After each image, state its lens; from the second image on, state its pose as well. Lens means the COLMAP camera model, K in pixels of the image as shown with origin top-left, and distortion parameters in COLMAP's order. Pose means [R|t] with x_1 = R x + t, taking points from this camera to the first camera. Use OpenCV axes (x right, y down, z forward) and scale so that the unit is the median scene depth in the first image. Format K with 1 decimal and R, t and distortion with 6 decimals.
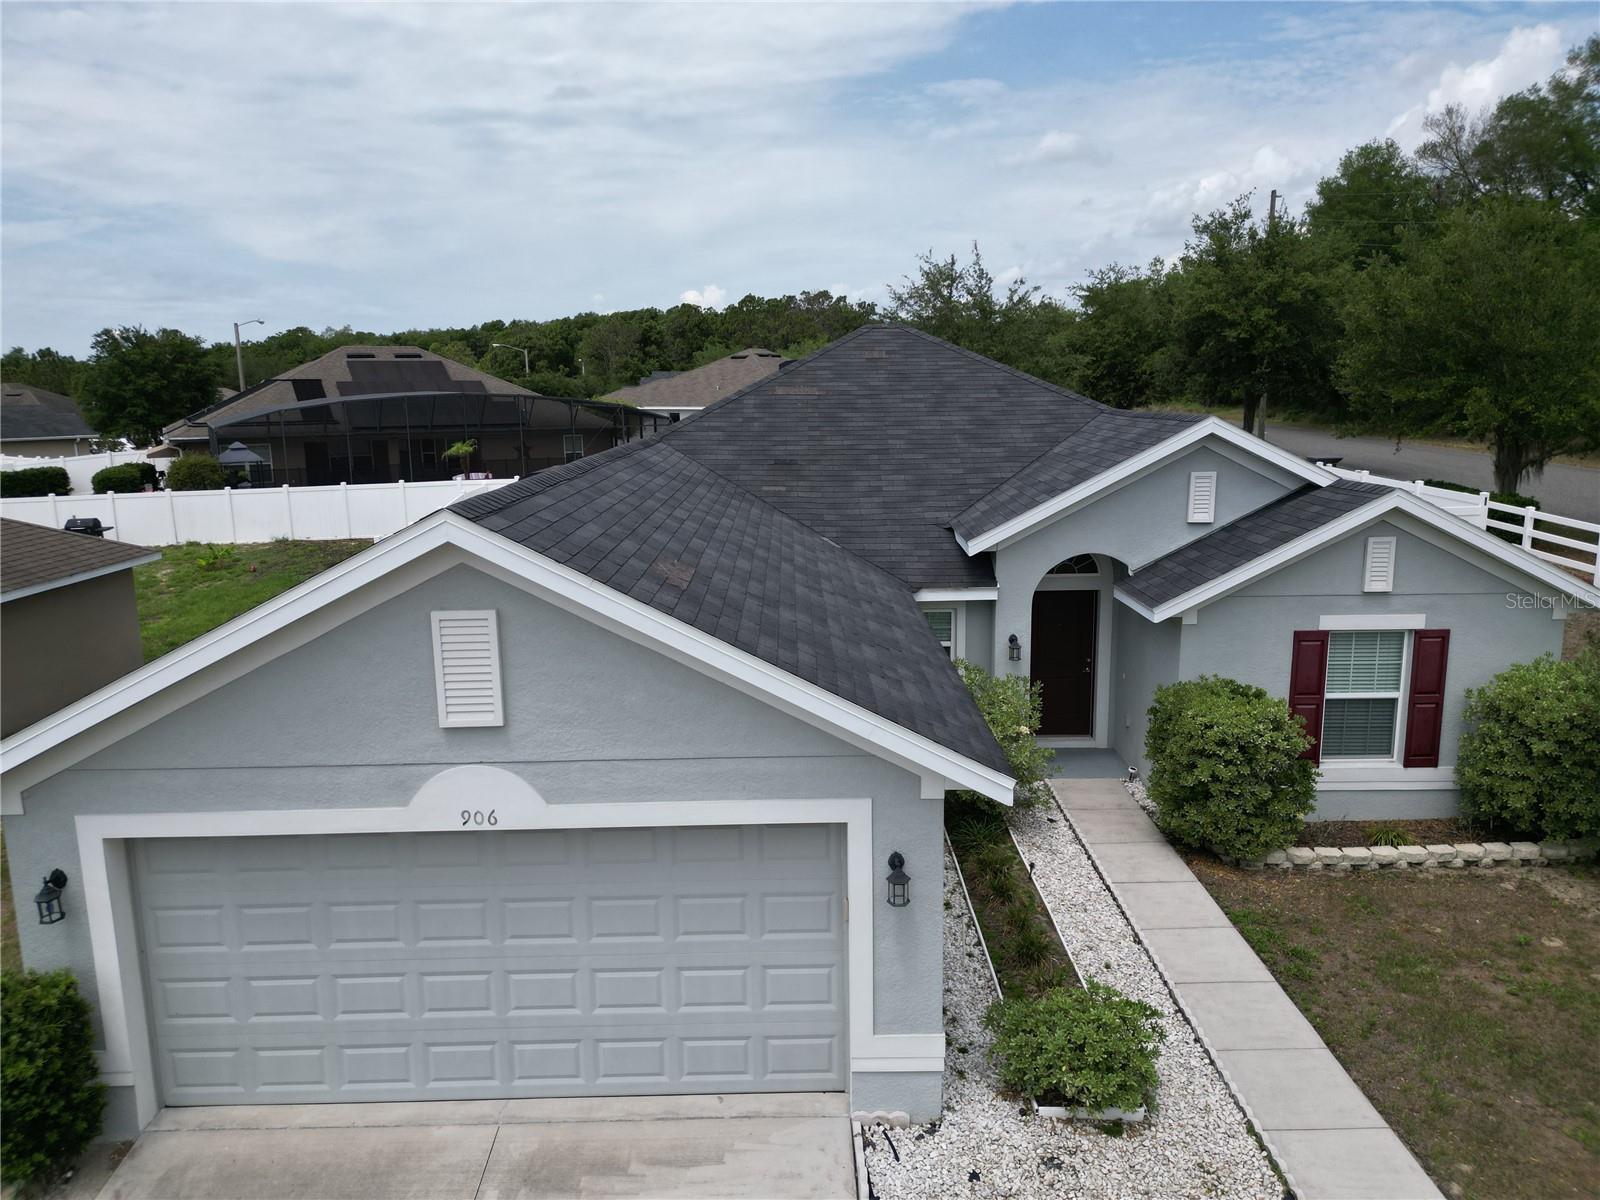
lens RADIAL K [[1117.9, 0, 798.2], [0, 1117.9, 596.9], [0, 0, 1]] dist [0.058936, -0.049124]
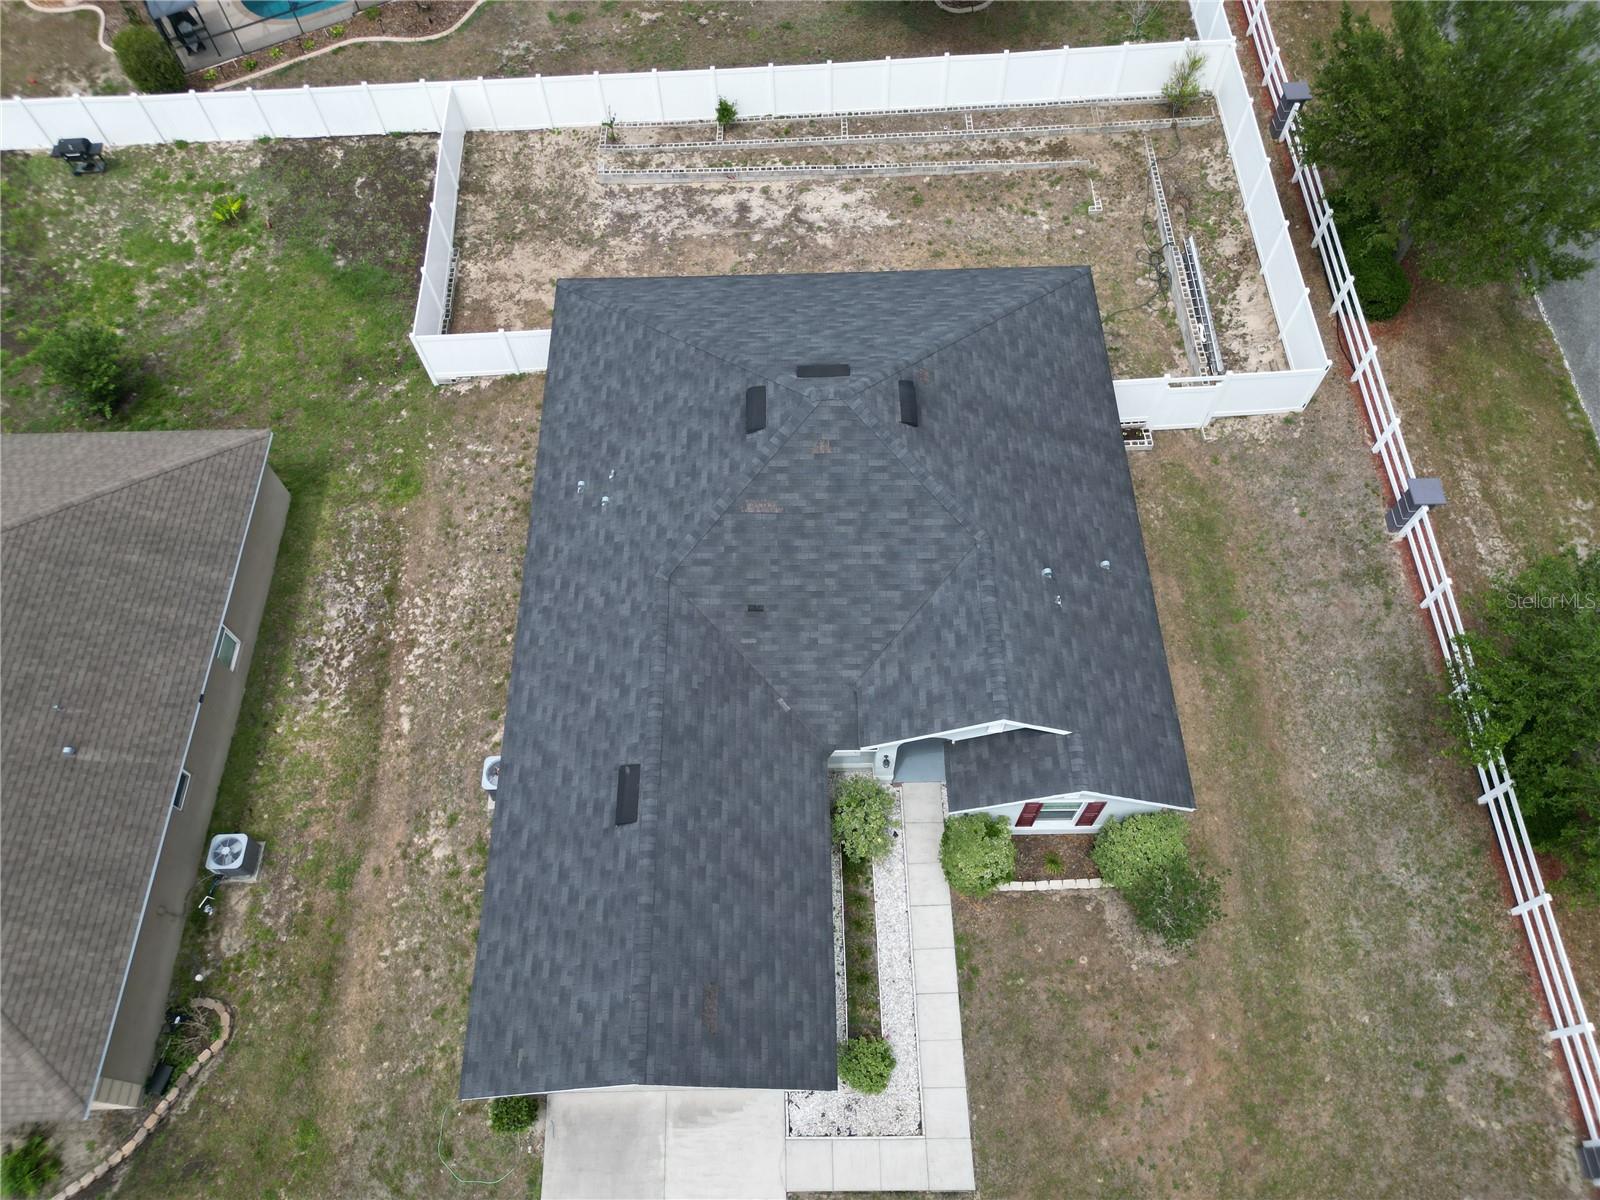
lens RADIAL K [[1117.9, 0, 796.8], [0, 1117.9, 597.5], [0, 0, 1]] dist [0.058936, -0.049124]
pose [[0.999926, -0.011745, -0.003040, 0.049244], [0.009847, 0.639366, 0.768840, -1.271189], [-0.007086, -0.768813, 0.639434, 0.047299]]
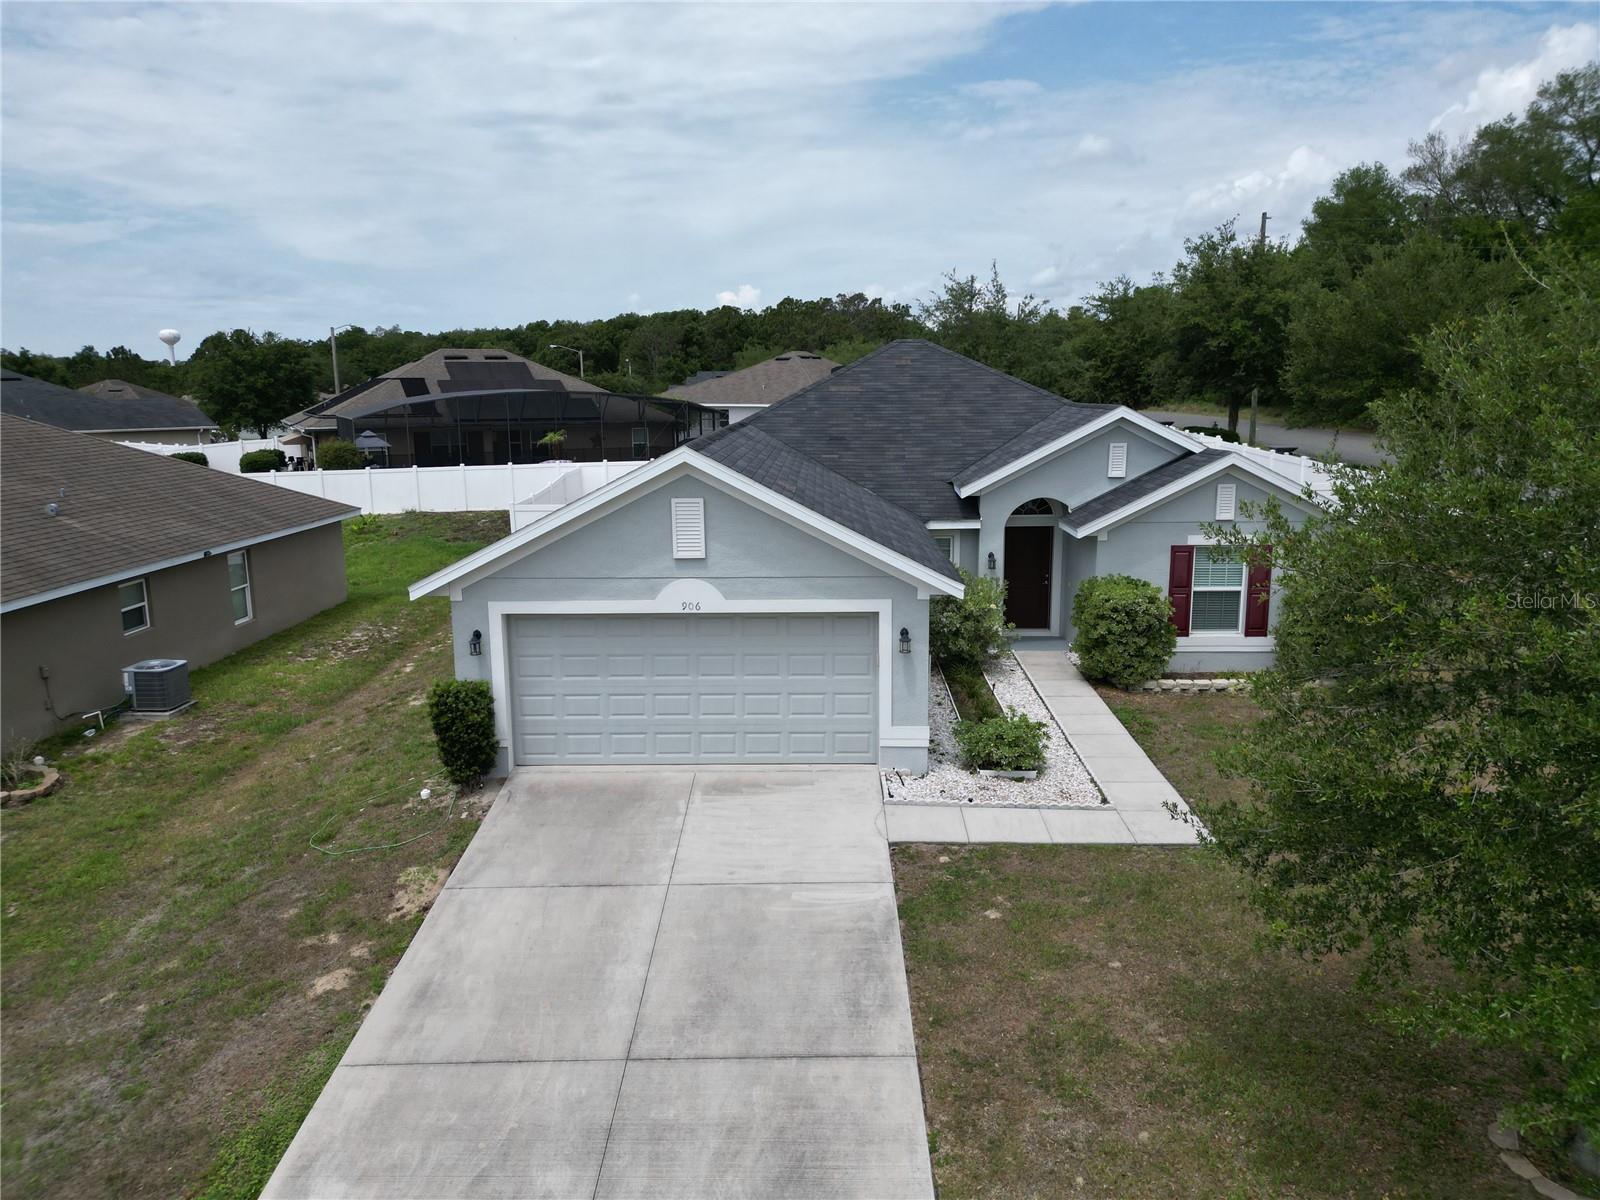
lens RADIAL K [[1117.9, 0, 791.9], [0, 1117.9, 593.0], [0, 0, 1]] dist [0.058936, -0.049124]
pose [[0.999436, 0.010190, -0.032005, -0.021276], [-0.010281, 0.999944, -0.002682, 0.080675], [0.031976, 0.003010, 0.999484, -0.425033]]
